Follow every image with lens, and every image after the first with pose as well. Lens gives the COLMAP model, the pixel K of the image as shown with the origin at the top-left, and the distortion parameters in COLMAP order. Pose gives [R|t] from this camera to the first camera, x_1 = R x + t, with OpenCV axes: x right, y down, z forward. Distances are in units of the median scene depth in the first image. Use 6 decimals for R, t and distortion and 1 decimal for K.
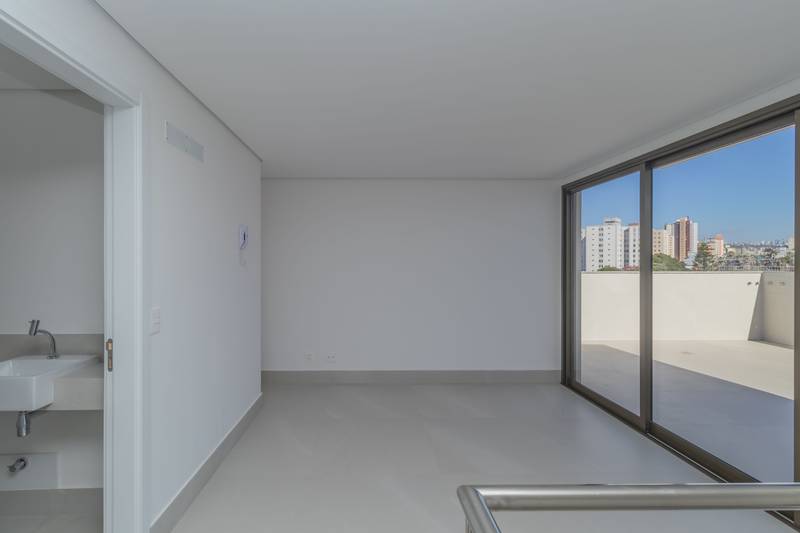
lens RADIAL K [[373.0, 0, 402.4], [0, 373.0, 265.4], [0, 0, 1]] dist [0.002785, 0.001035]
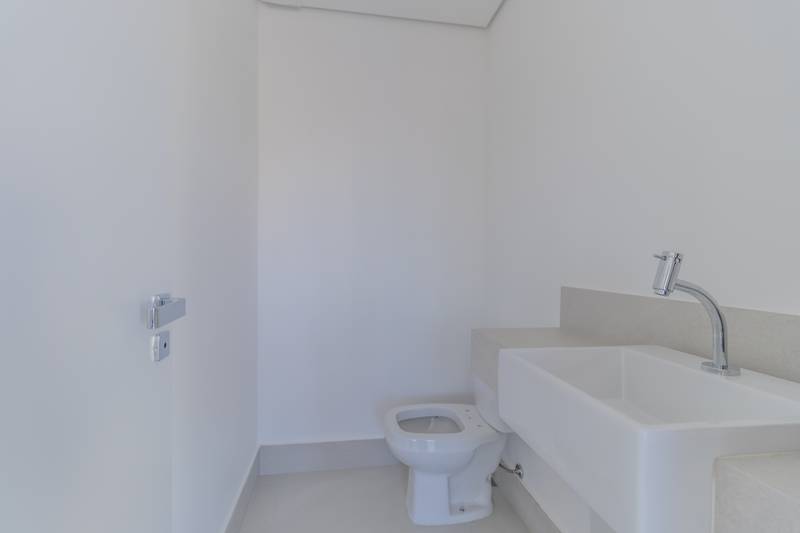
lens RADIAL K [[373.0, 0, 399.9], [0, 373.0, 269.7], [0, 0, 1]] dist [0.002785, 0.001035]
pose [[0.082069, -0.004538, -0.996616, -0.643651], [-0.004133, 0.999979, -0.004893, 0.164348], [0.996618, 0.004520, 0.082049, 0.710737]]
